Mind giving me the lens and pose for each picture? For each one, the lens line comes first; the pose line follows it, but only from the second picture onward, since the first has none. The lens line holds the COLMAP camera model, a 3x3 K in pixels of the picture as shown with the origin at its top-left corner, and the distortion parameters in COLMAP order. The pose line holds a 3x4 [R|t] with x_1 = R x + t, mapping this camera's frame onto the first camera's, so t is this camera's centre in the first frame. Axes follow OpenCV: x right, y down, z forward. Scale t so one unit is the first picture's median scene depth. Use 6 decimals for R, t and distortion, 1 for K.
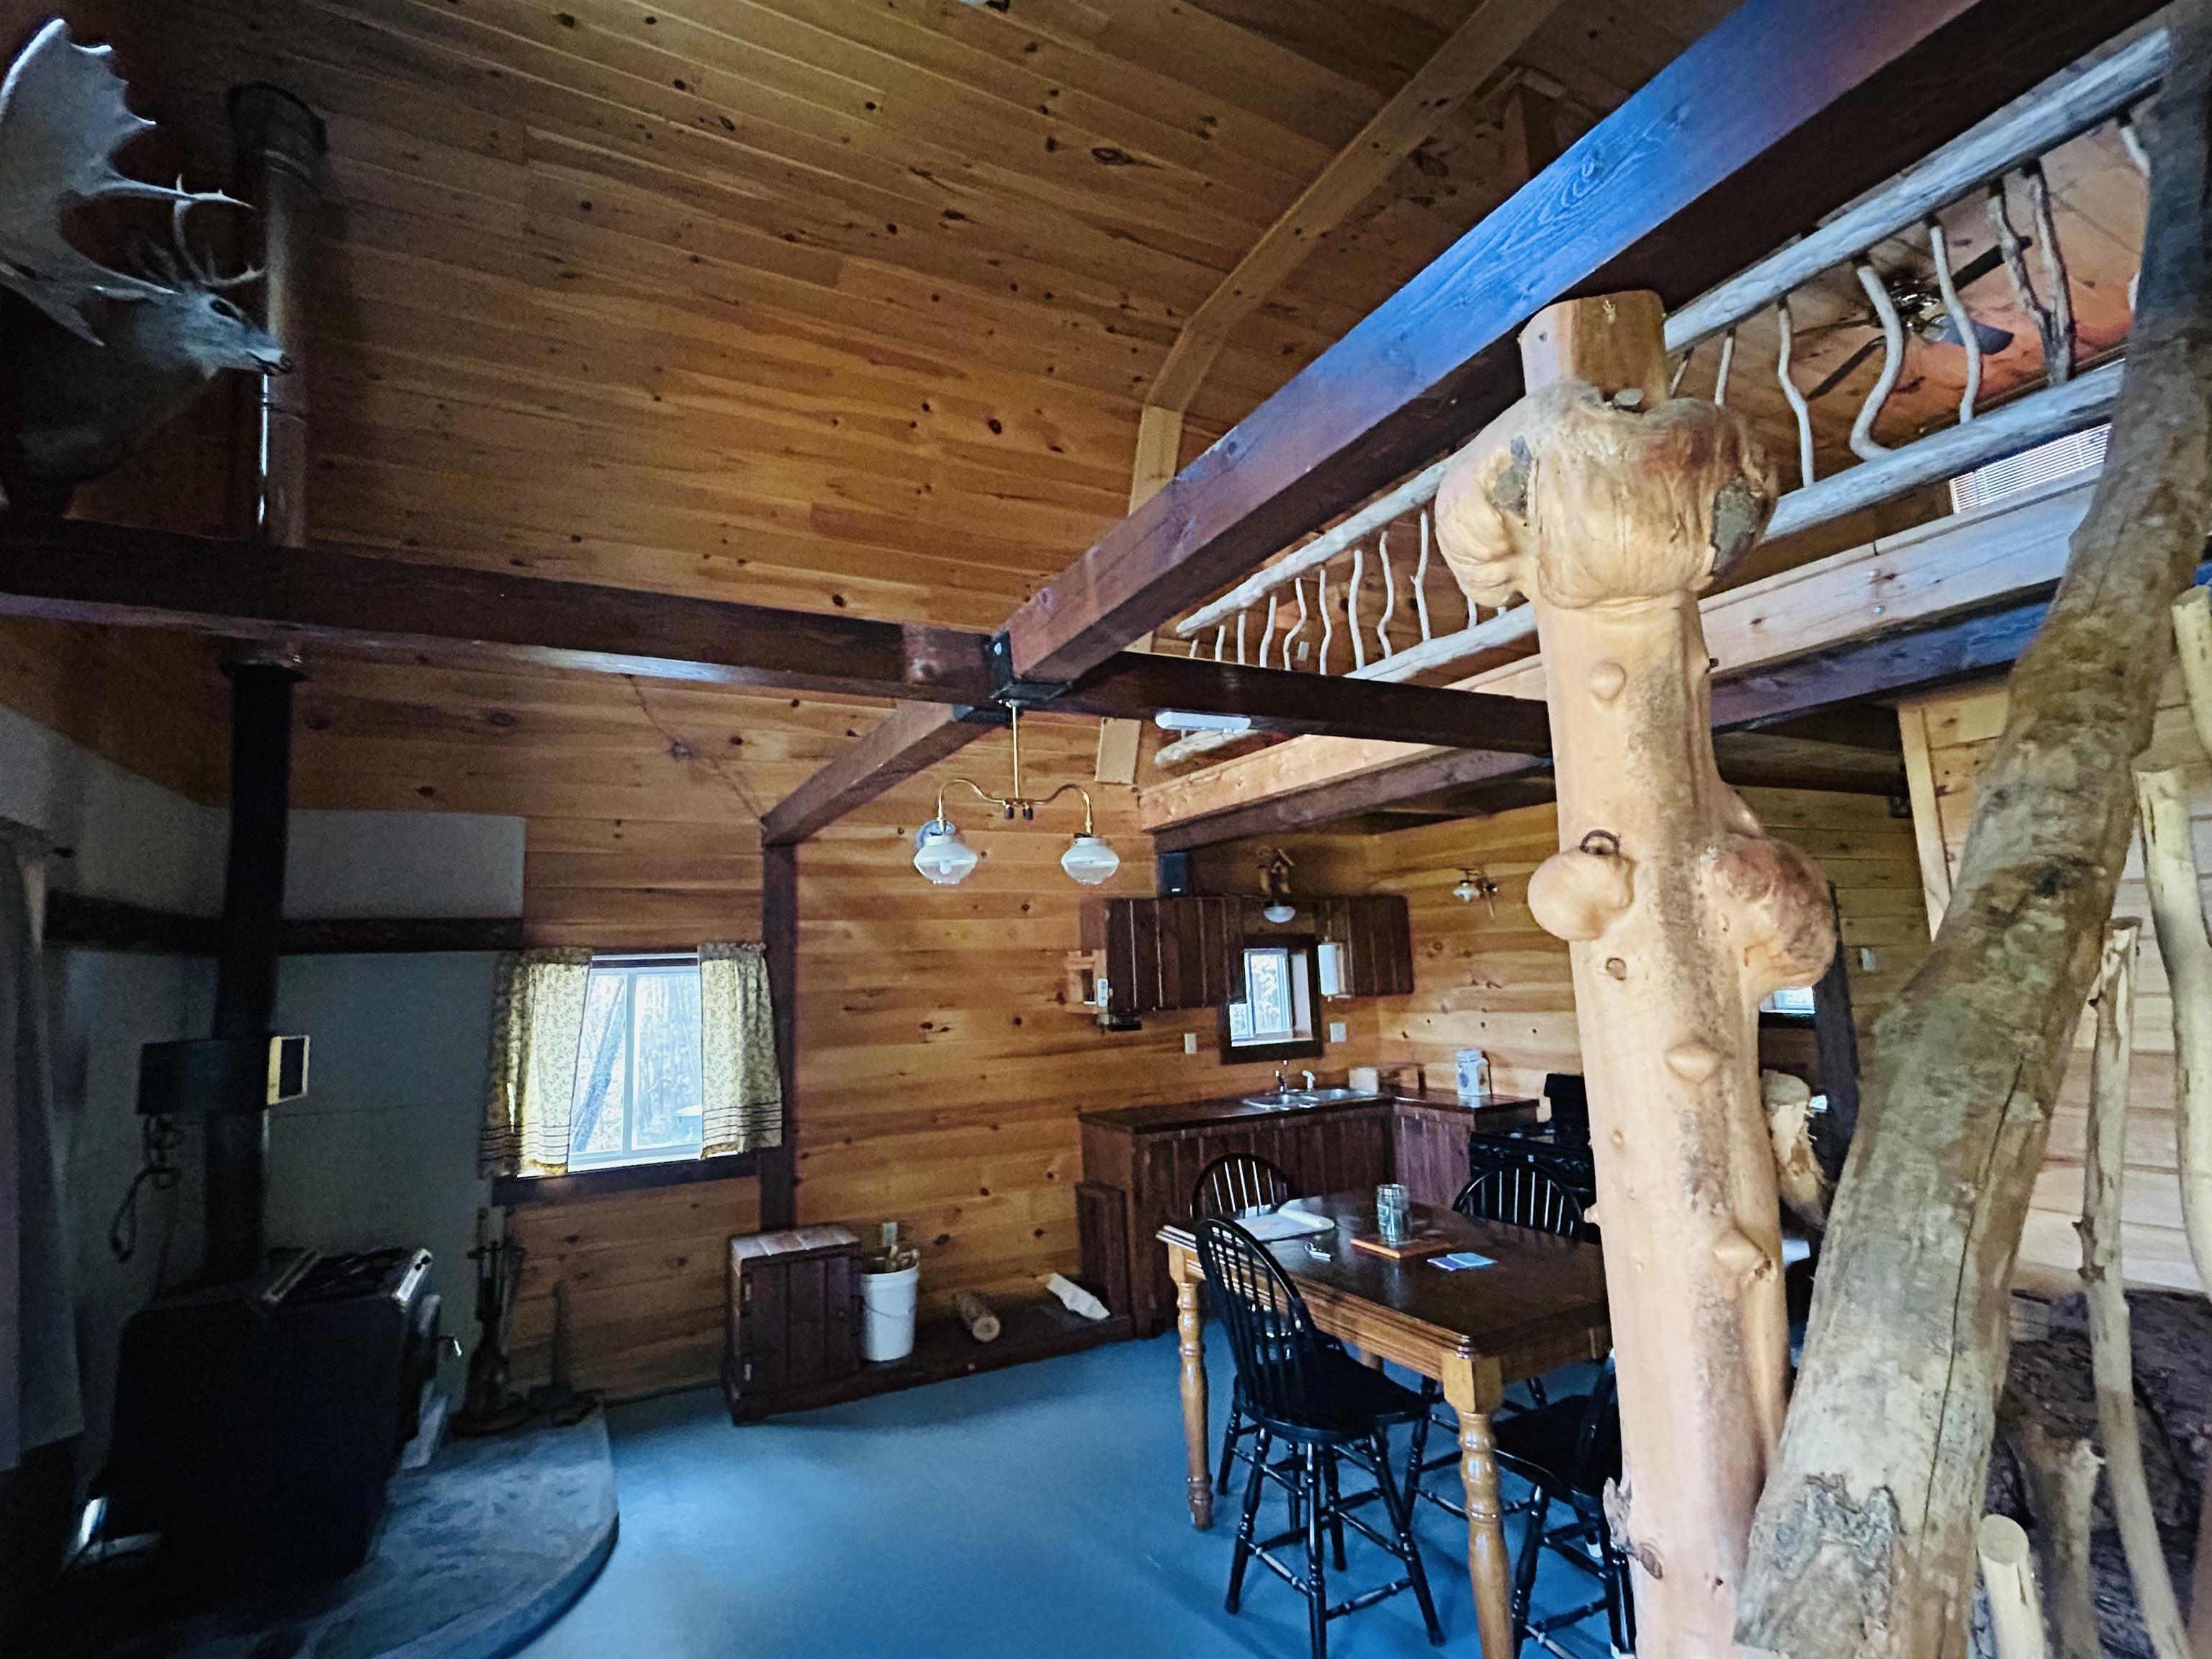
lens RADIAL K [[1043.8, 0, 1099.0], [0, 1043.8, 826.4], [0, 0, 1]] dist [-0.004869, 0.002509]
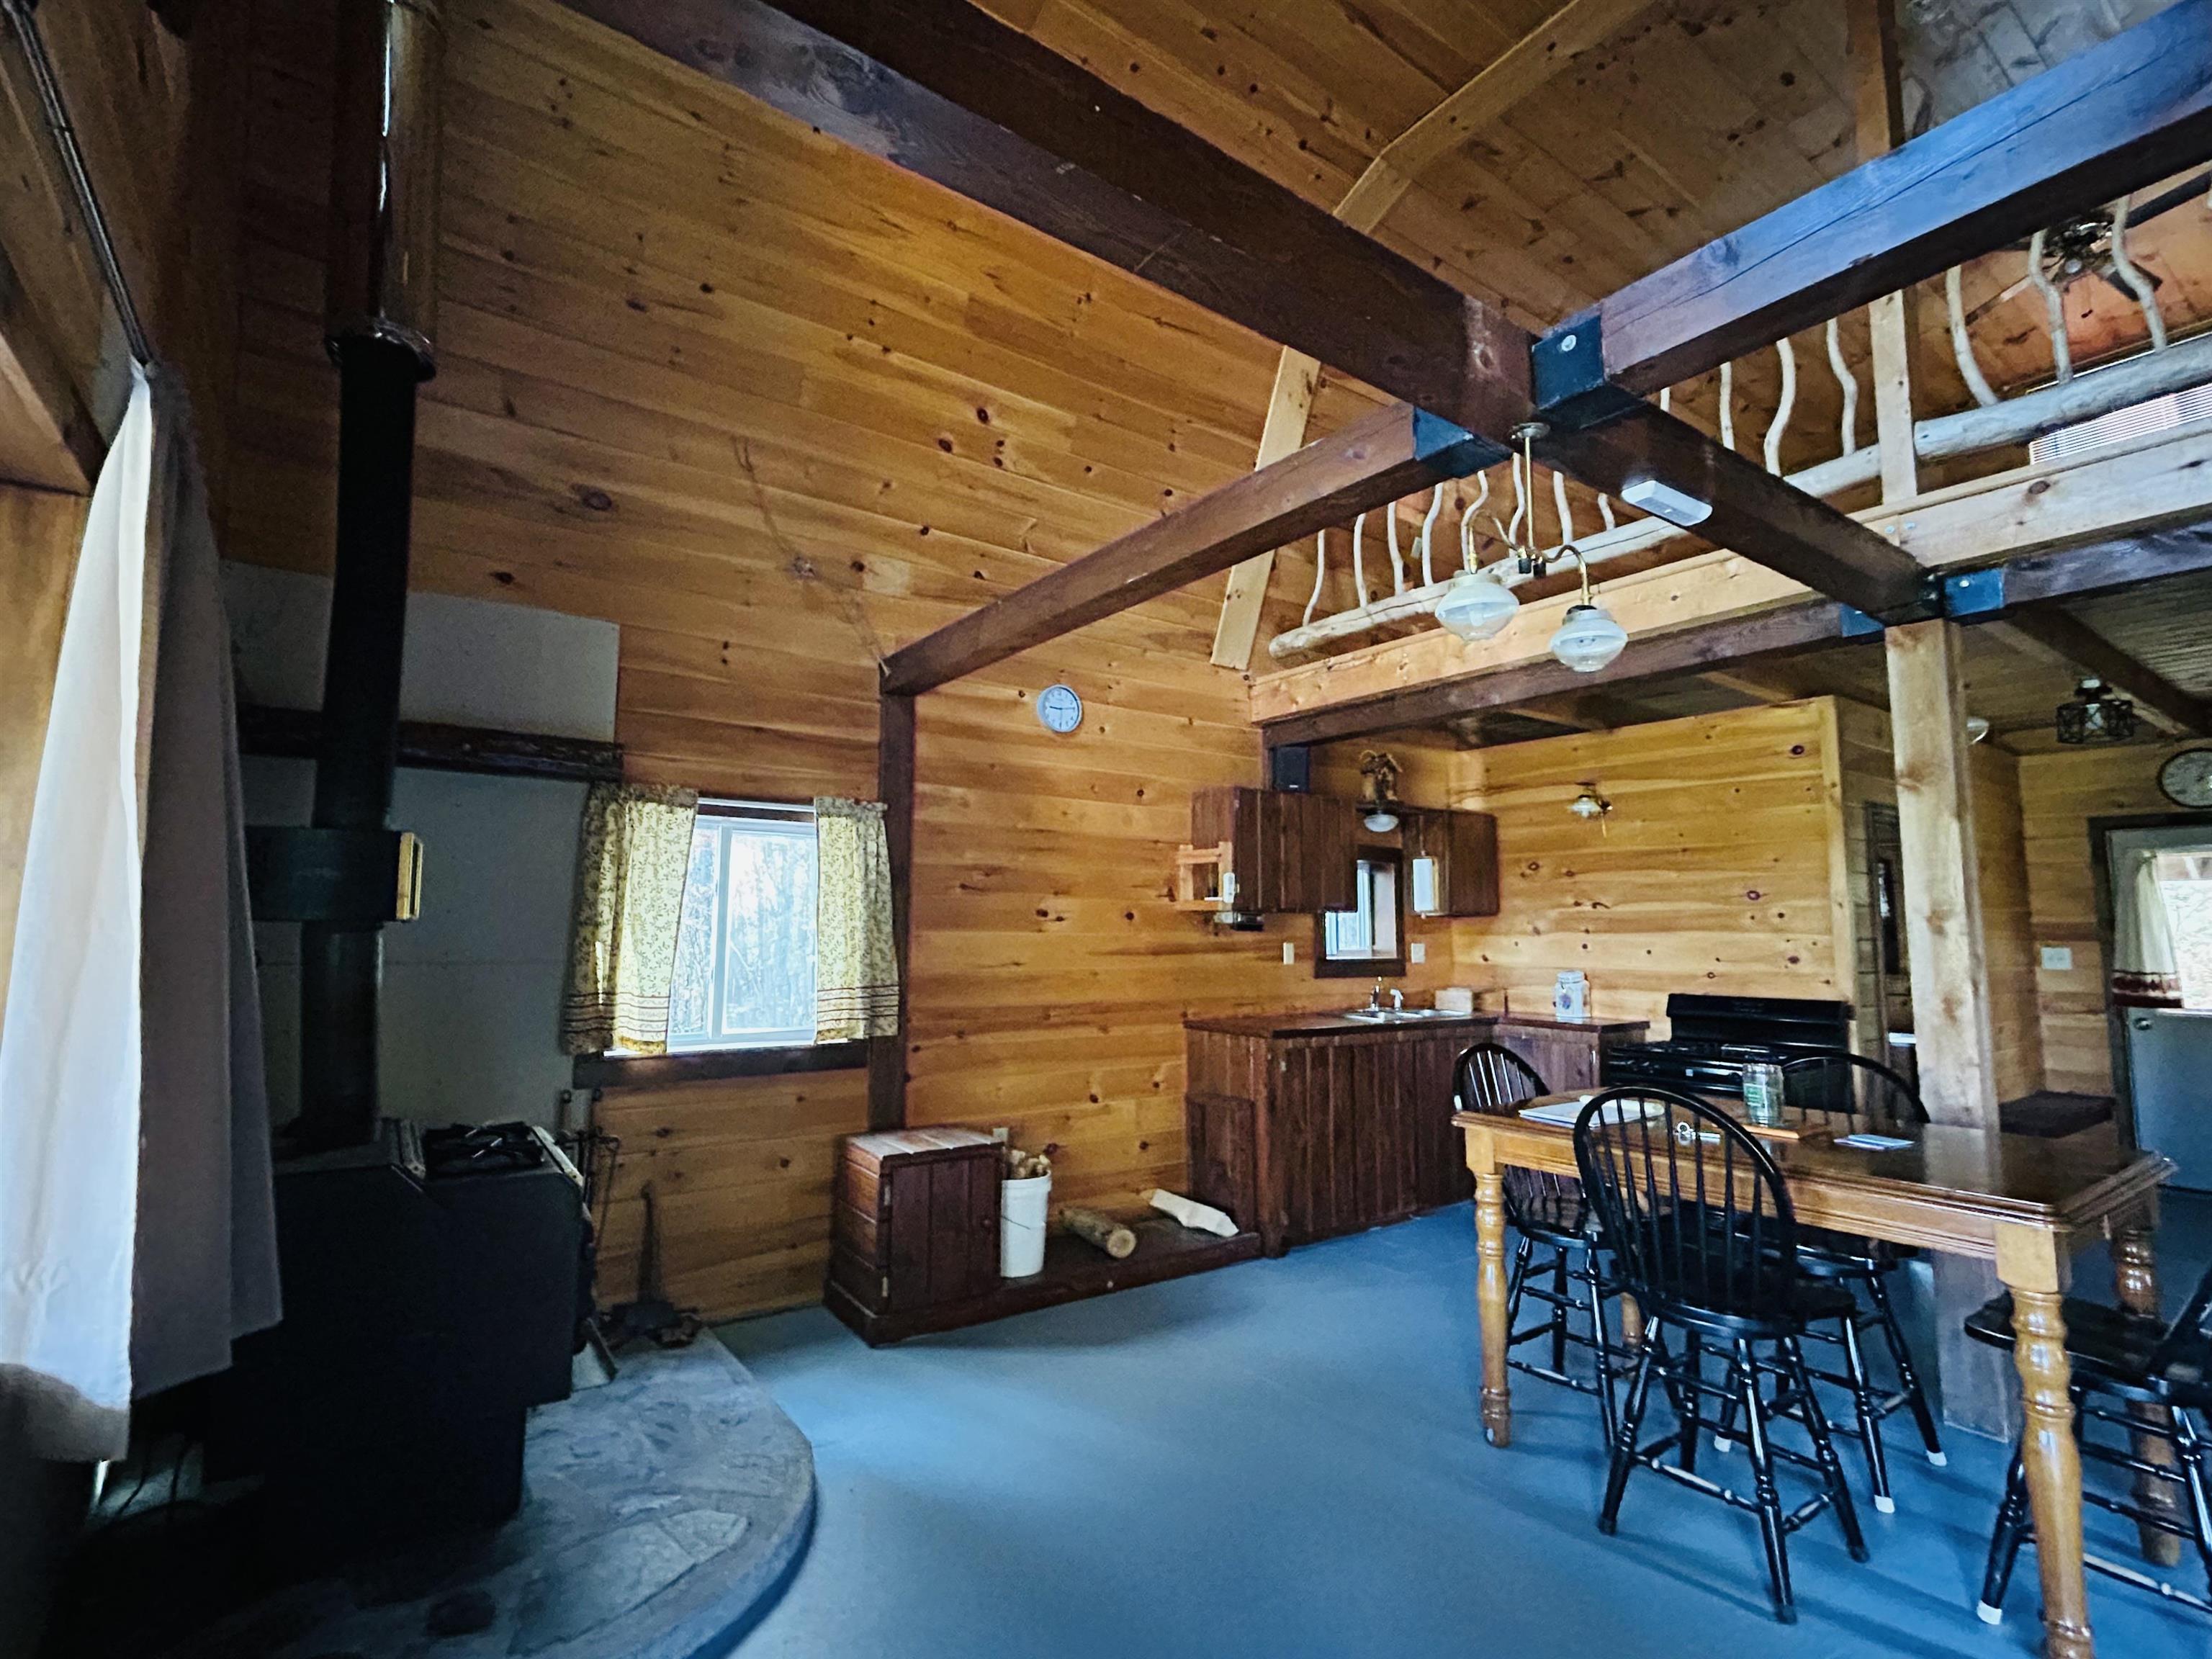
lens RADIAL K [[1044.4, 0, 1097.4], [0, 1044.4, 827.1], [0, 0, 1]] dist [0.000844, -0.000744]
pose [[0.989453, 0.058838, 0.132364, -0.250416], [-0.063450, 0.997507, 0.030899, 0.090834], [-0.130216, -0.038972, 0.990719, 0.117001]]
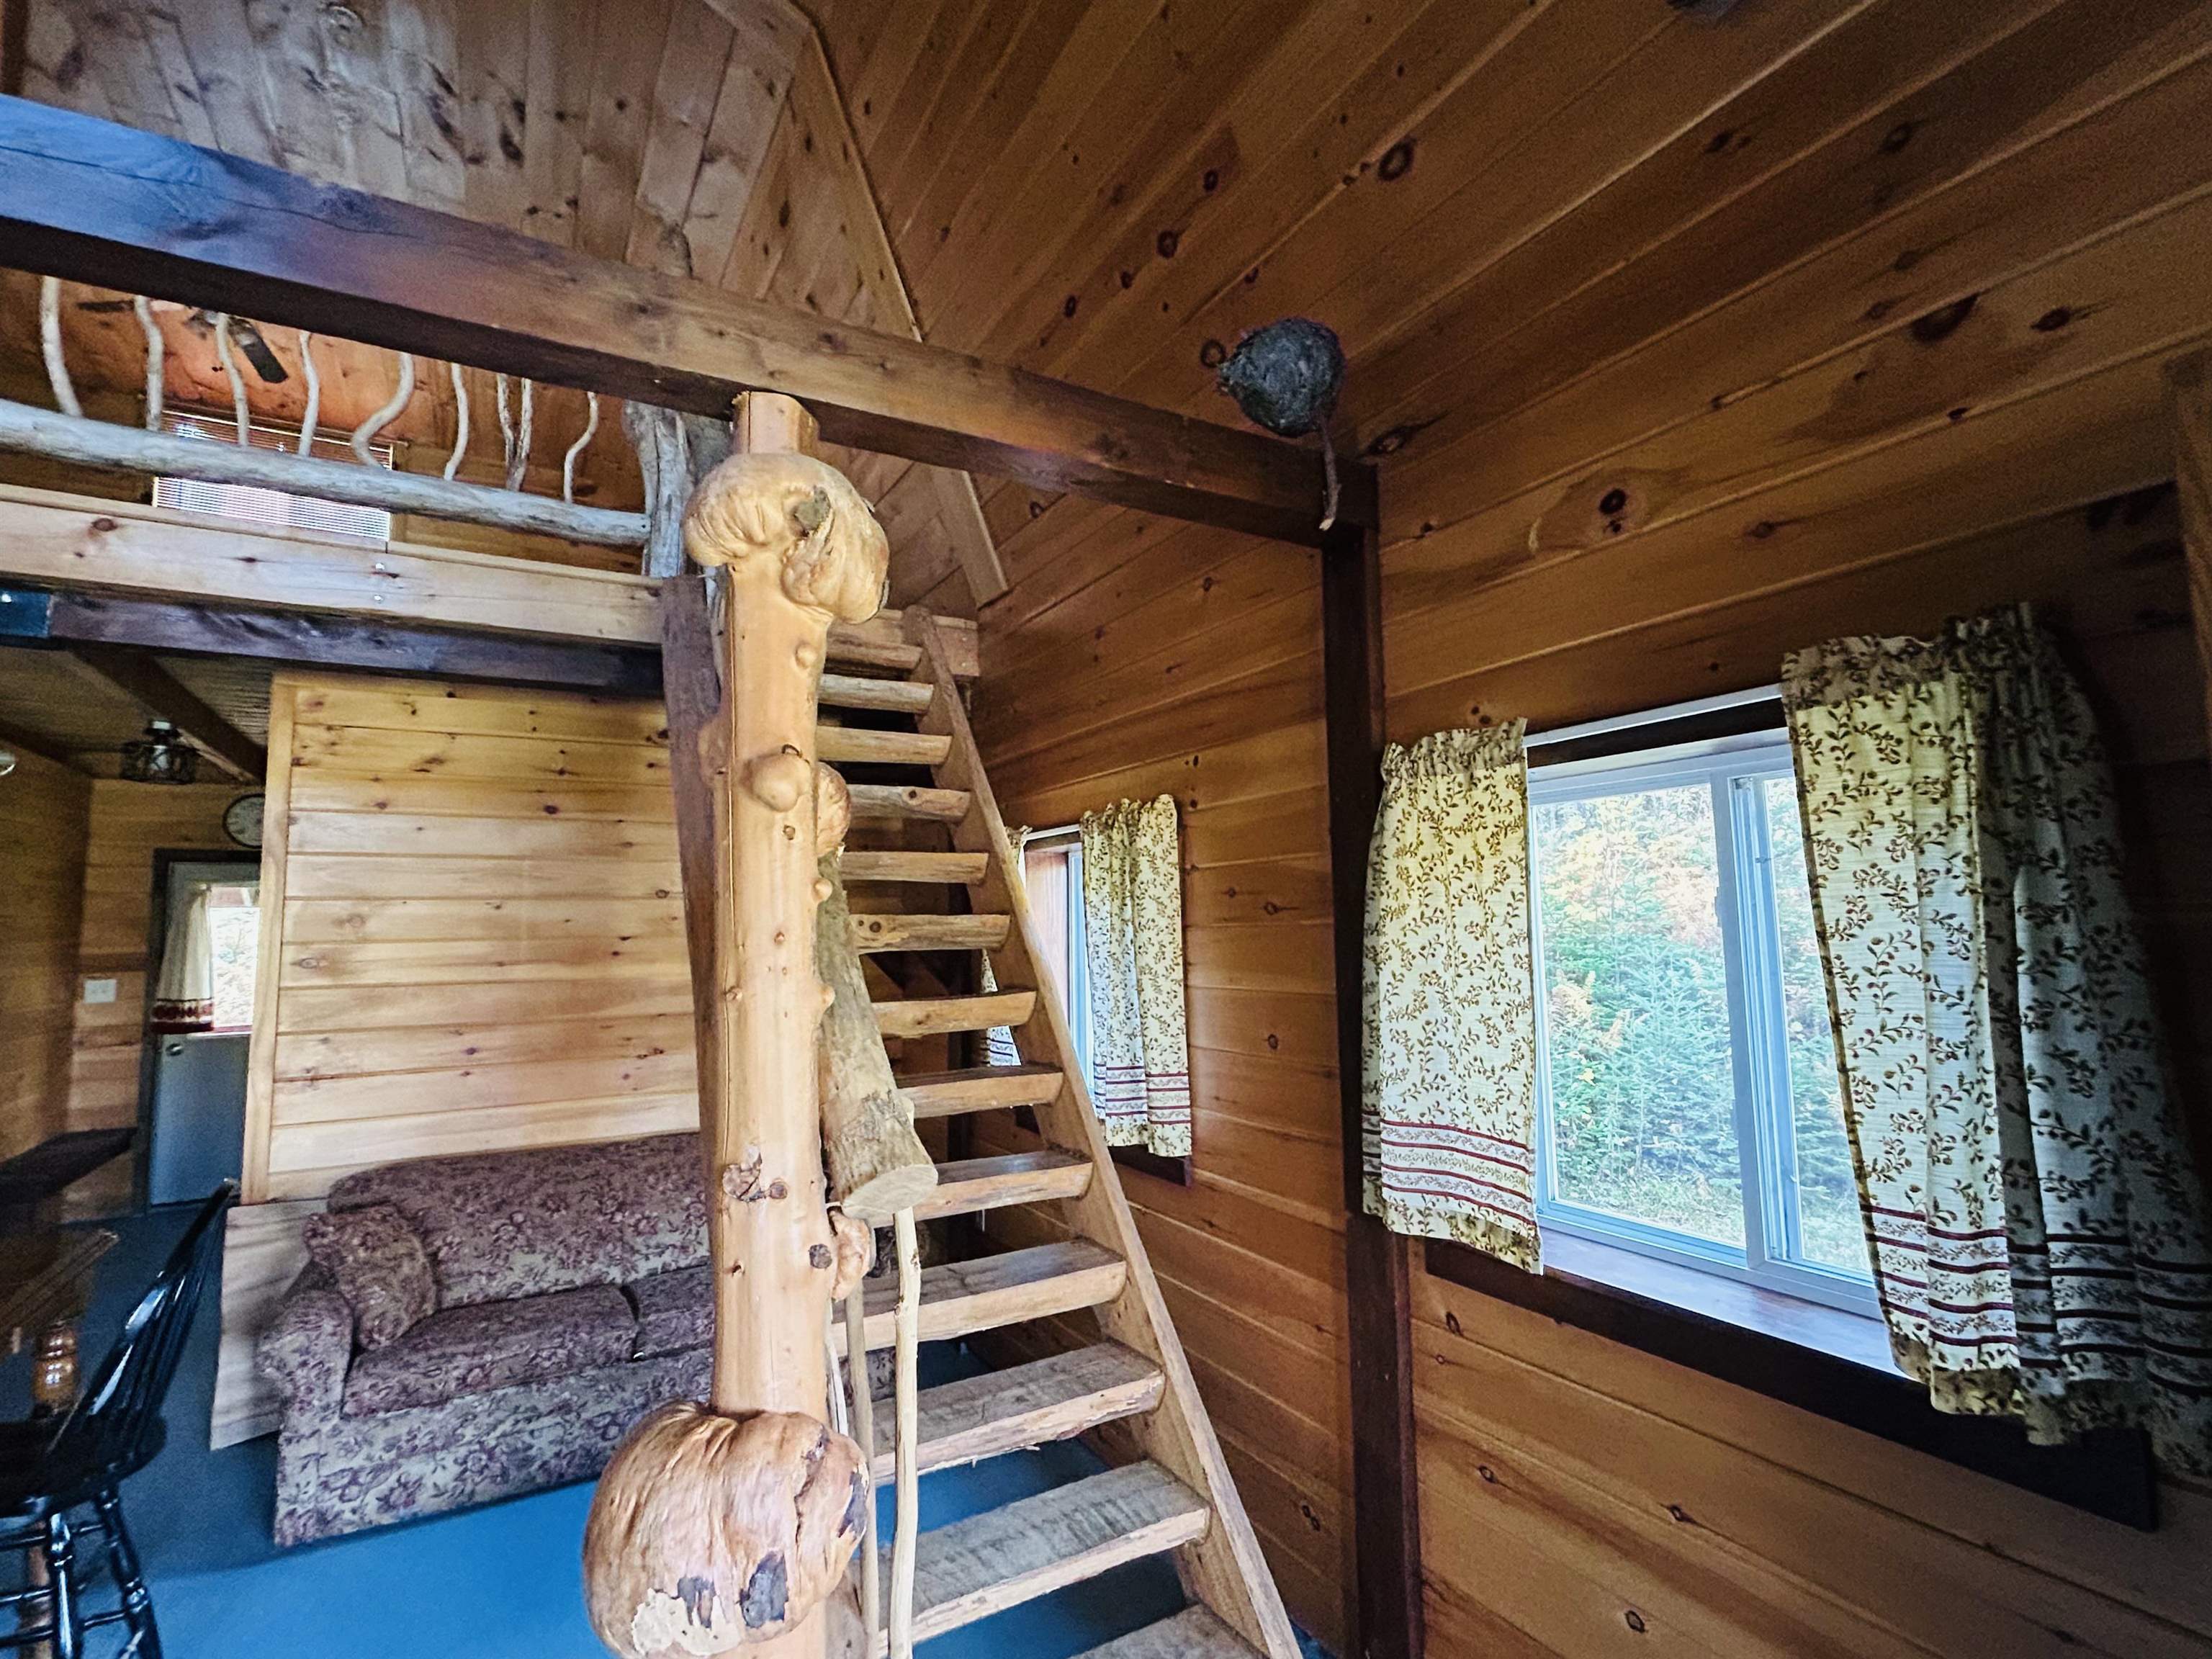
lens RADIAL K [[1043.8, 0, 1099.0], [0, 1043.8, 826.4], [0, 0, 1]] dist [-0.004869, 0.002509]
pose [[-0.042820, 0.133908, 0.990068, -0.208623], [-0.119553, 0.983170, -0.138146, 0.055570], [-0.991904, -0.124281, -0.026091, 0.109166]]
